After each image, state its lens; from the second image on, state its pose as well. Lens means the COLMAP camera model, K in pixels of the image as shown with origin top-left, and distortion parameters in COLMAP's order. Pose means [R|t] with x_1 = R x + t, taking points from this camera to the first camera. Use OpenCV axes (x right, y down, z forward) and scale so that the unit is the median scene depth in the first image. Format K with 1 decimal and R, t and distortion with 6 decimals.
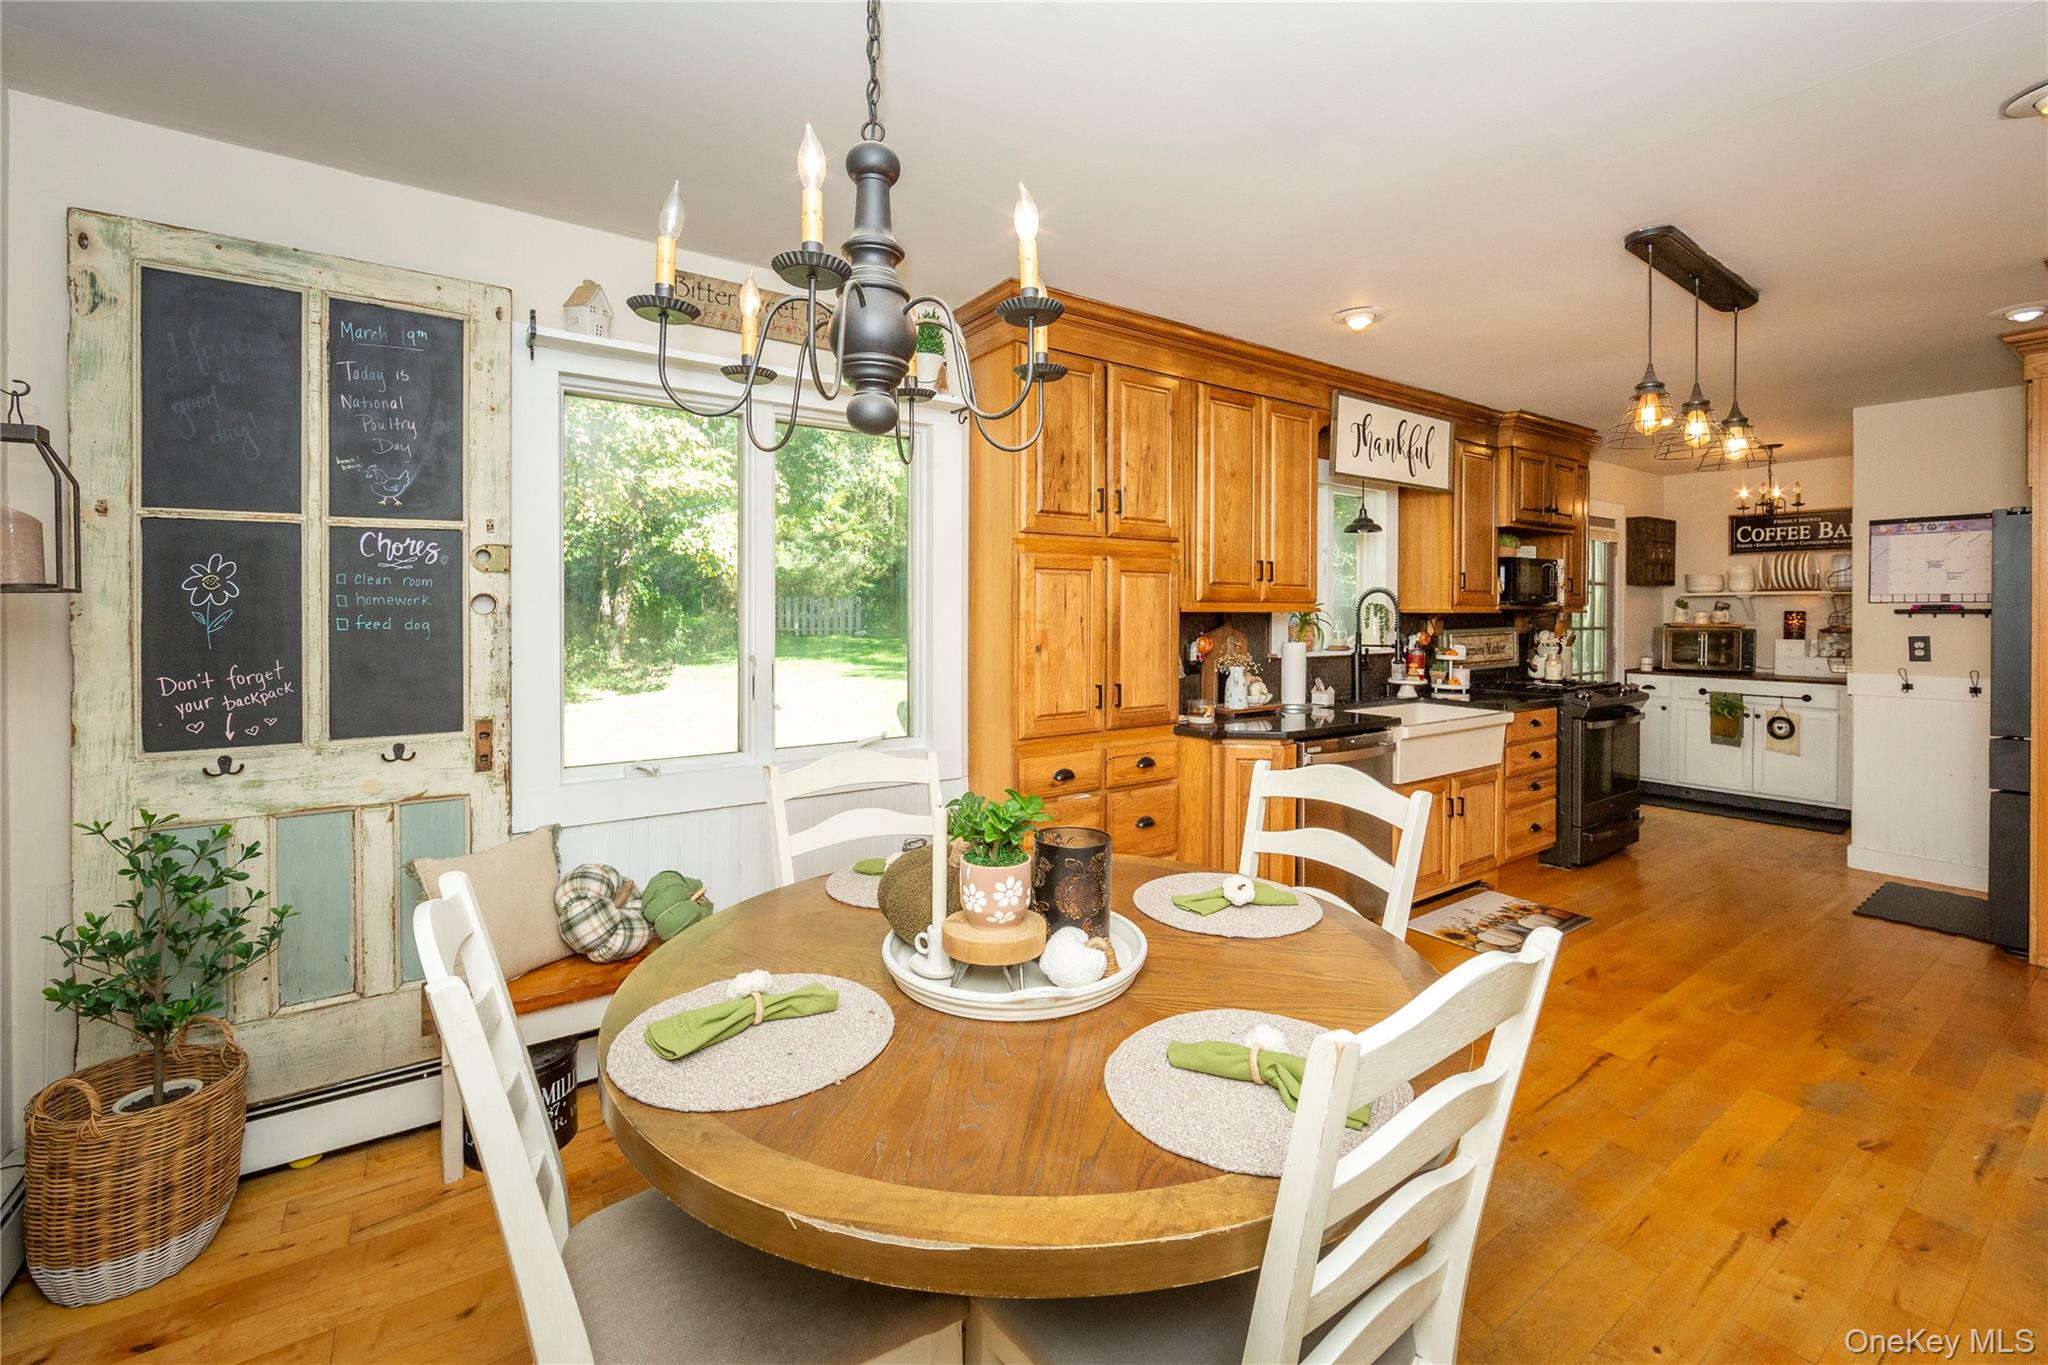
lens RADIAL K [[823.2, 0, 1037.6], [0, 823.2, 622.7], [0, 0, 1]] dist [-0.008718, 0.000532]
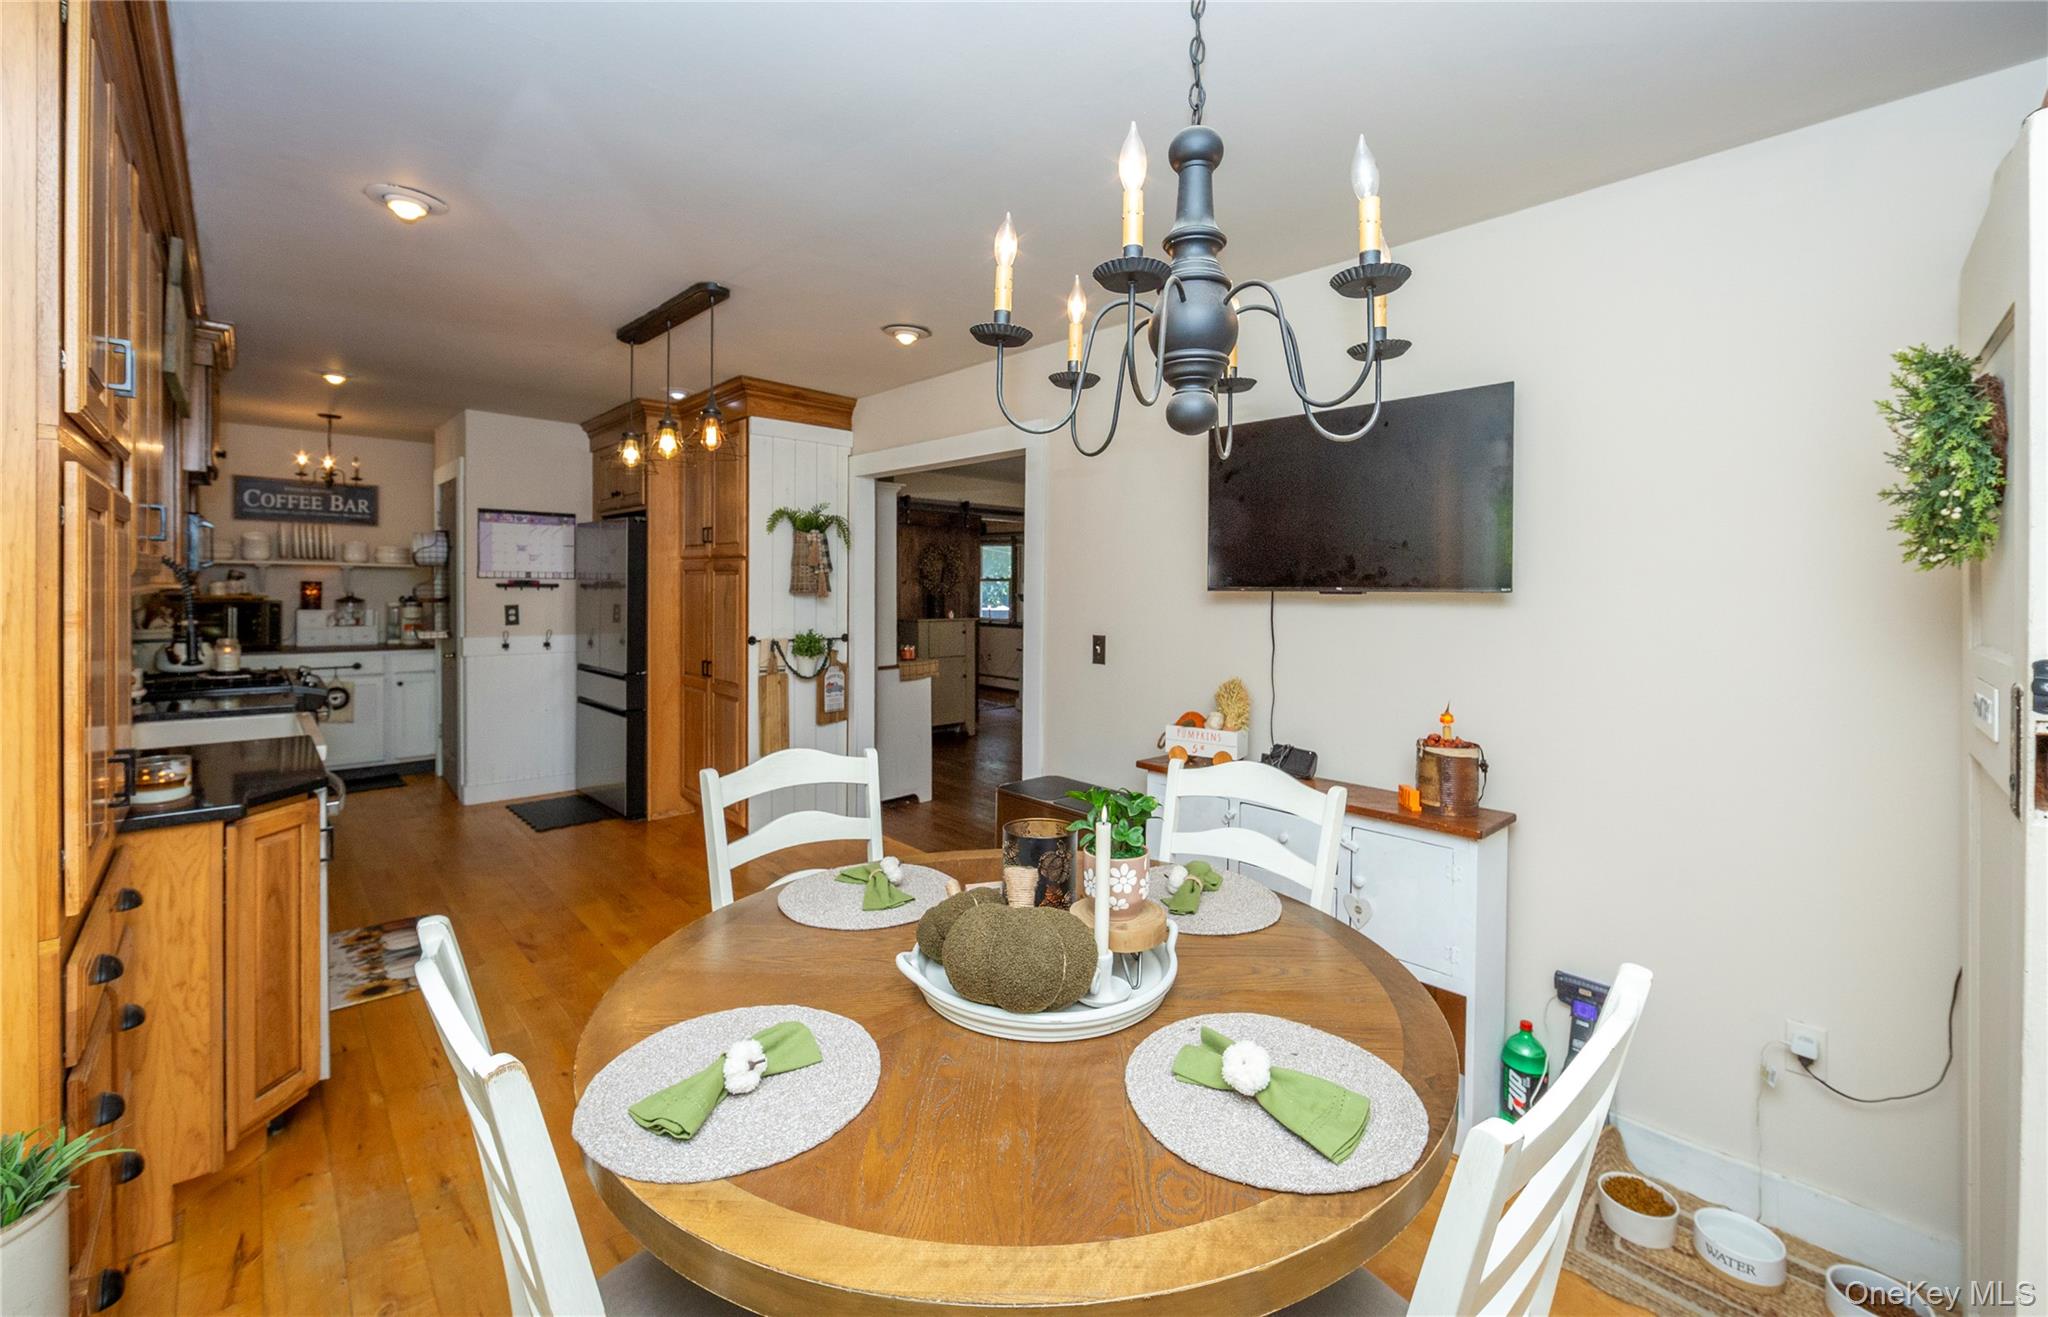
lens RADIAL K [[830.3, 0, 1036.2], [0, 830.3, 607.3], [0, 0, 1]] dist [-0.006297, -0.000833]
pose [[-0.158266, -0.026367, 0.987044, -0.309144], [-0.000330, 0.999645, 0.026651, -0.013921], [-0.987396, 0.003892, -0.158218, 0.402539]]
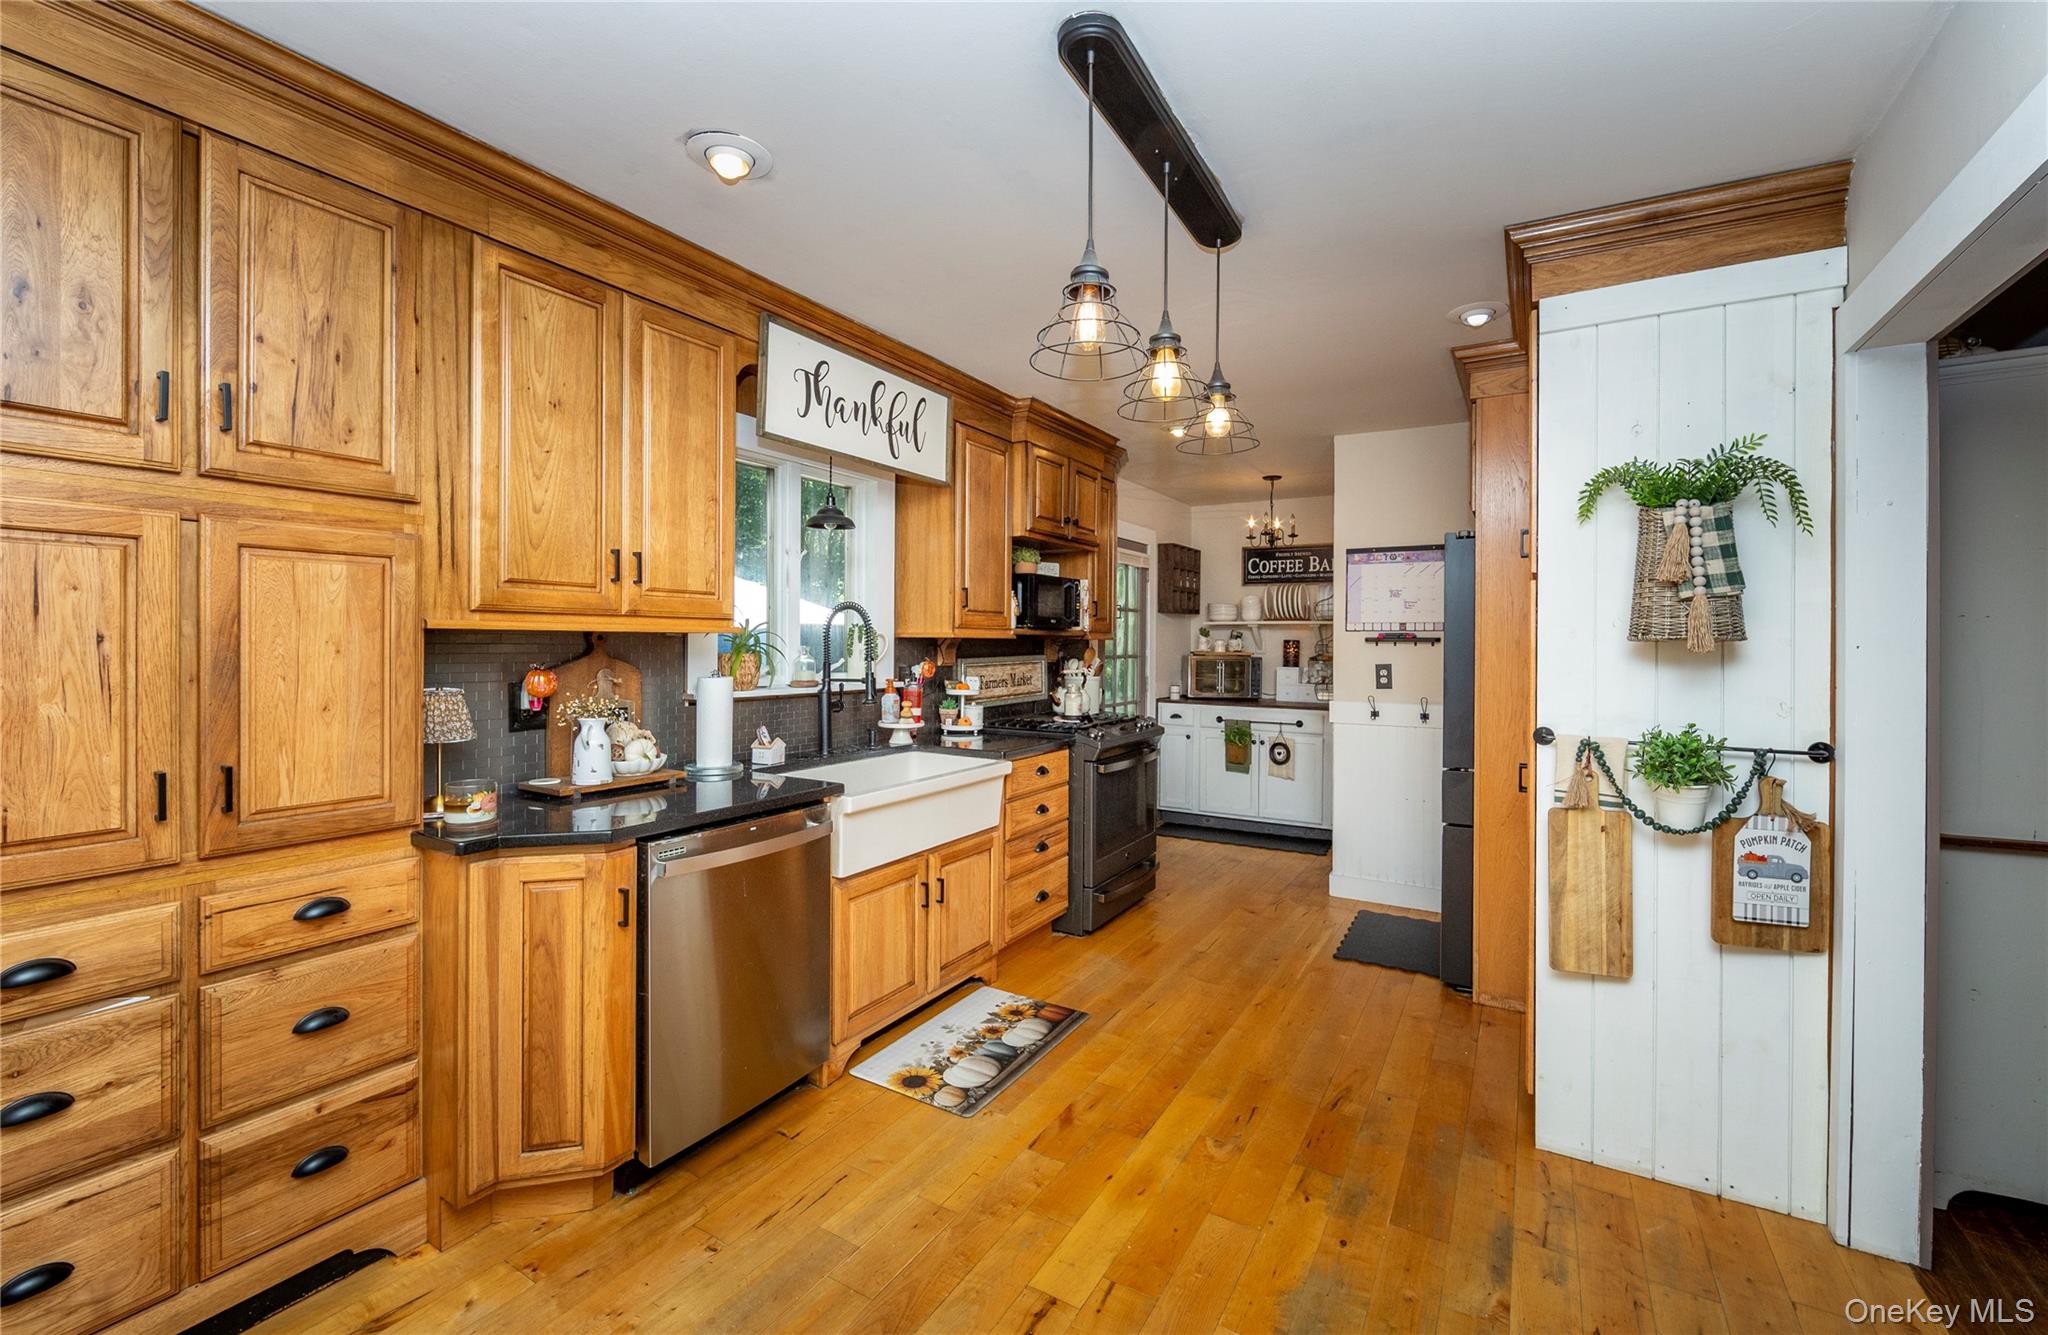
lens RADIAL K [[830.3, 0, 1026.4], [0, 830.3, 650.0], [0, 0, 1]] dist [-0.006297, -0.000833]
pose [[0.909304, 0.002324, 0.416125, 0.247591], [-0.001722, 0.999997, -0.001822, 0.001738], [-0.416128, 0.000940, 0.909305, 0.246877]]
